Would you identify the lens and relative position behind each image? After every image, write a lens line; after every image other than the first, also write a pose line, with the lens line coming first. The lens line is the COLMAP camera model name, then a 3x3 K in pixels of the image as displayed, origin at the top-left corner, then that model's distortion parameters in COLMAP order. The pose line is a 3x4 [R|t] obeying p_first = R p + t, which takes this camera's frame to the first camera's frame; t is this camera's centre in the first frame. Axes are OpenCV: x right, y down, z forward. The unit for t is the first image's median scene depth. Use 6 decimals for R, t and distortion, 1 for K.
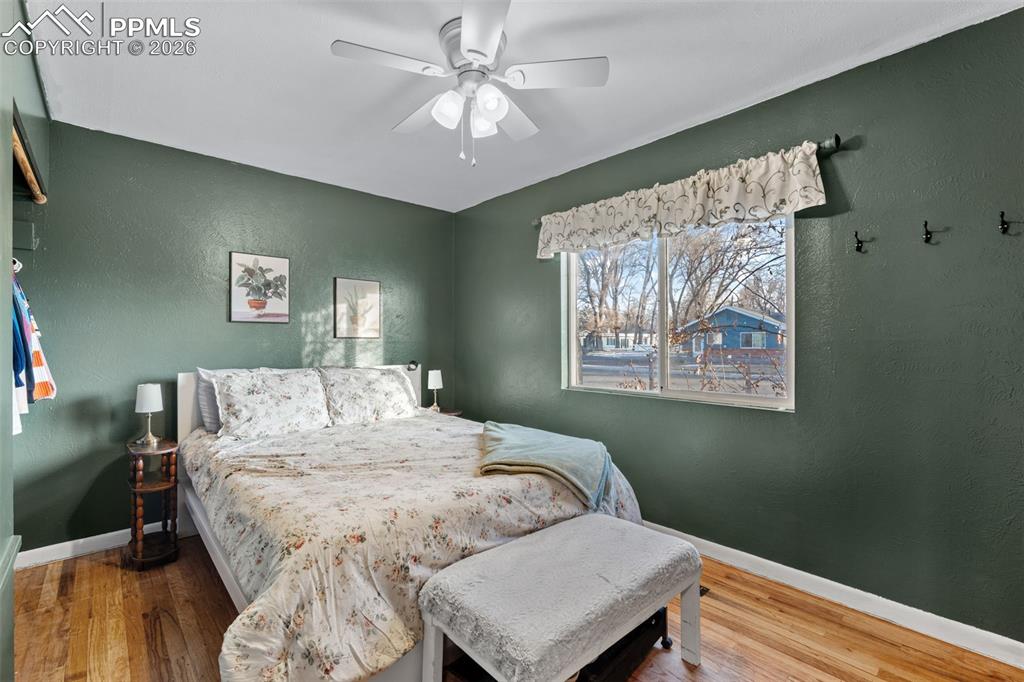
lens RADIAL K [[449.1, 0, 512.0], [0, 449.1, 341.0], [0, 0, 1]] dist [0.000577, 0.000061]
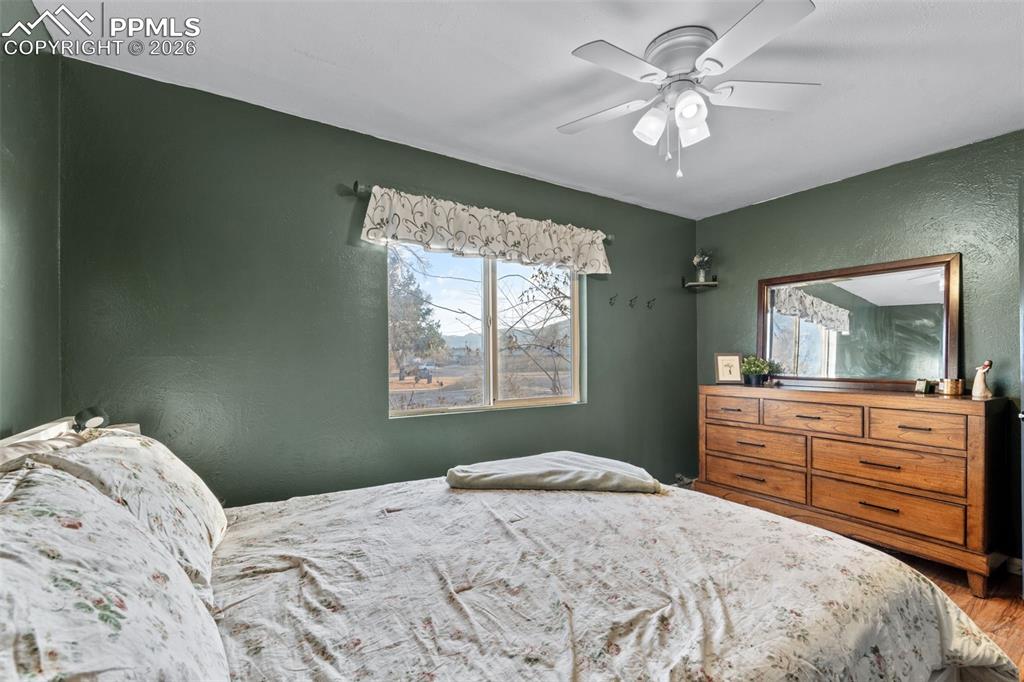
lens RADIAL K [[453.9, 0, 514.6], [0, 453.9, 357.1], [0, 0, 1]] dist [0.000406, 0.000025]
pose [[0.160087, 0.001854, 0.987101, -0.668945], [0.005520, 0.999981, -0.002773, 0.003830], [-0.987088, 0.005892, 0.160074, 0.713360]]
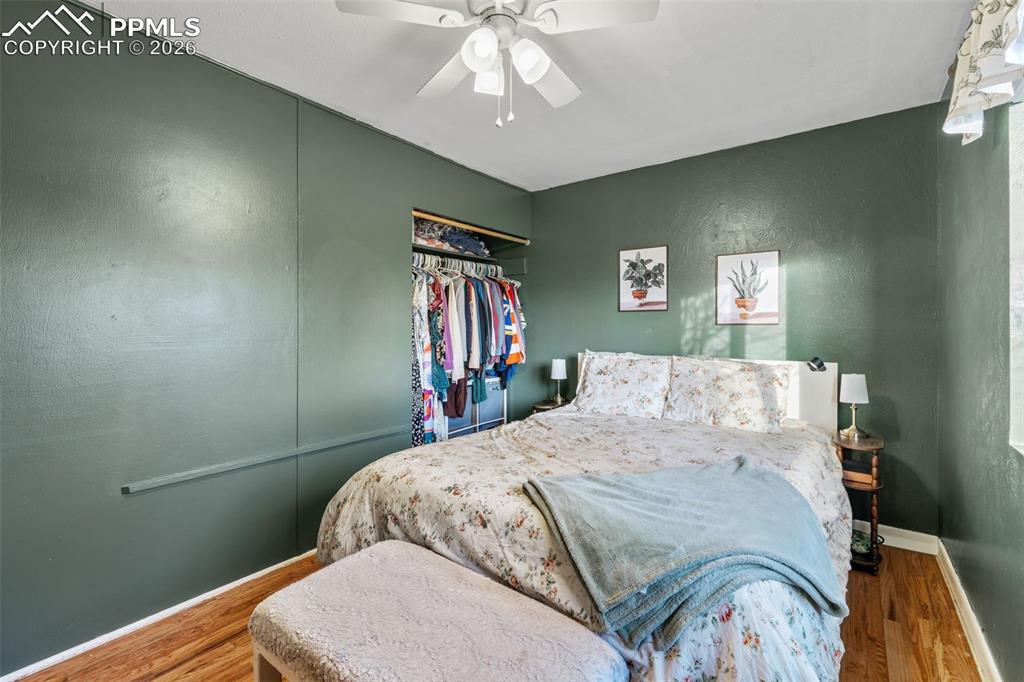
lens RADIAL K [[457.1, 0, 520.7], [0, 457.1, 323.1], [0, 0, 1]] dist [0.002753, 0.000150]
pose [[0.179302, -0.008707, -0.983756, 0.478154], [0.002961, 0.999961, -0.008311, -0.003240], [0.983790, -0.001422, 0.179321, 0.524150]]
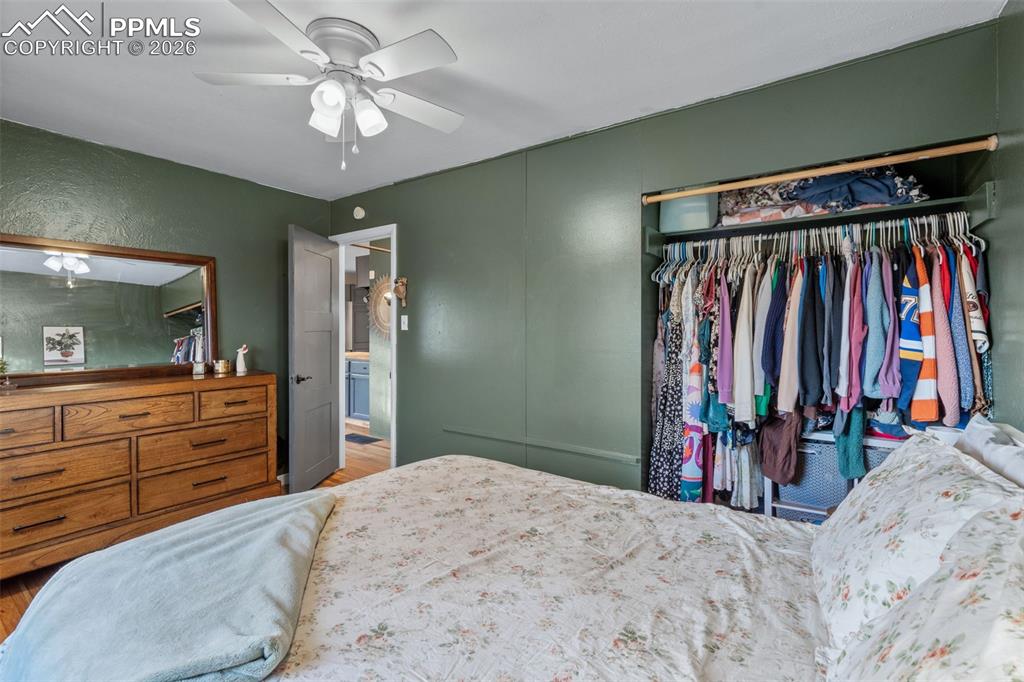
lens RADIAL K [[447.9, 0, 515.4], [0, 447.9, 329.3], [0, 0, 1]] dist [-0.001535, 0.000082]
pose [[-0.976991, 0.005777, -0.213201, -0.142867], [0.004628, 0.999972, 0.005884, -0.028056], [0.213229, 0.004761, -0.976991, 1.201624]]
